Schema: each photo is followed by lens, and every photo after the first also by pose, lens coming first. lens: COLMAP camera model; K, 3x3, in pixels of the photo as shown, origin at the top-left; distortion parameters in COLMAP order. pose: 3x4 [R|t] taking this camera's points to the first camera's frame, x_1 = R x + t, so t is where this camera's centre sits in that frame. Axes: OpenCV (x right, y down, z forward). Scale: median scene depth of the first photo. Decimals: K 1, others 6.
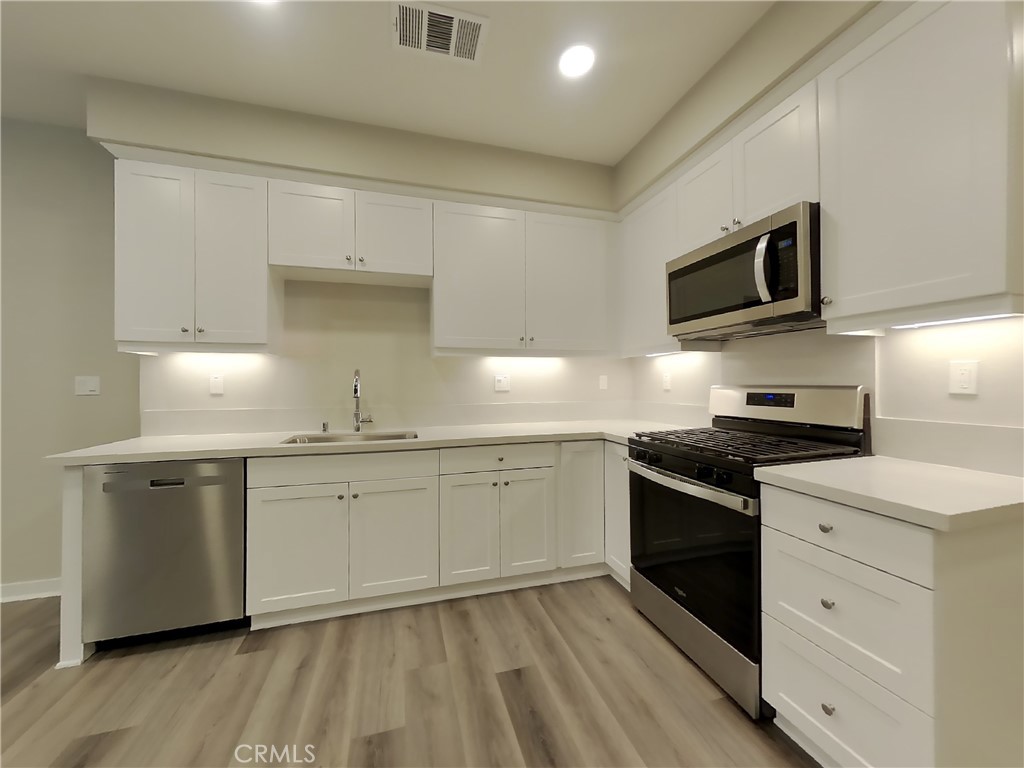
lens RADIAL K [[383.2, 0, 513.8], [0, 383.2, 378.6], [0, 0, 1]] dist [0.003713, -0.000341]
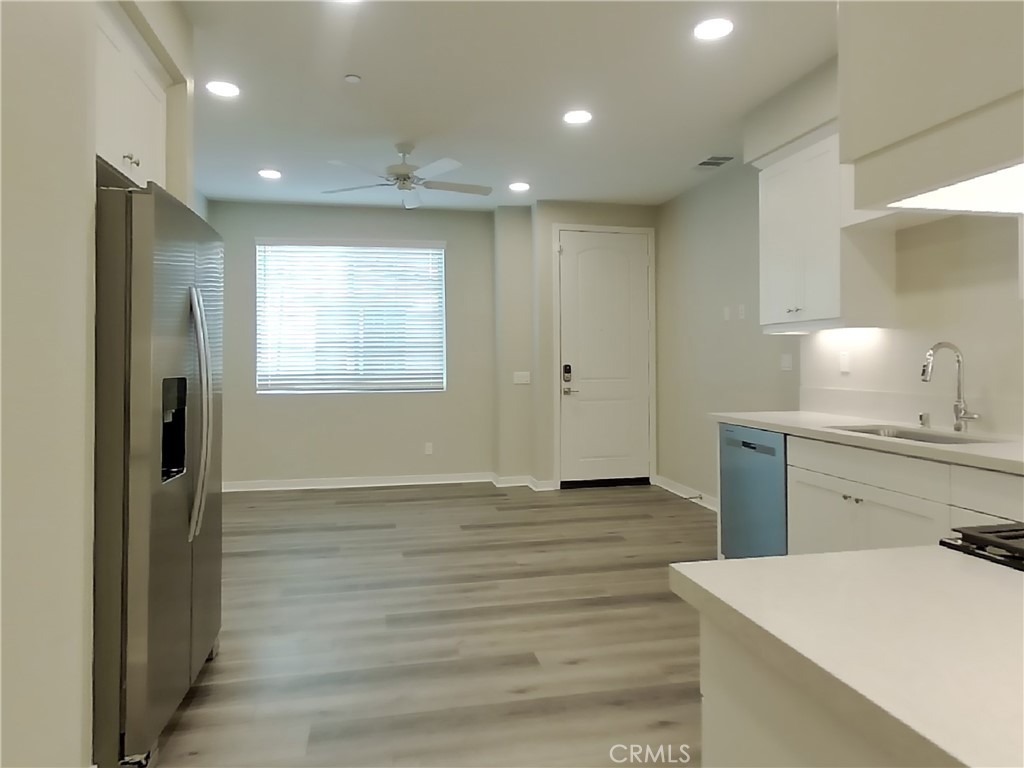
lens RADIAL K [[655.5, 0, 485.3], [0, 655.5, 357.5], [0, 0, 1]] dist [0.001223, 0.000718]
pose [[-0.104180, -0.001920, -0.994557, 1.048573], [0.017235, 0.999844, -0.003736, -0.005976], [0.994409, -0.017531, -0.104131, 0.354735]]
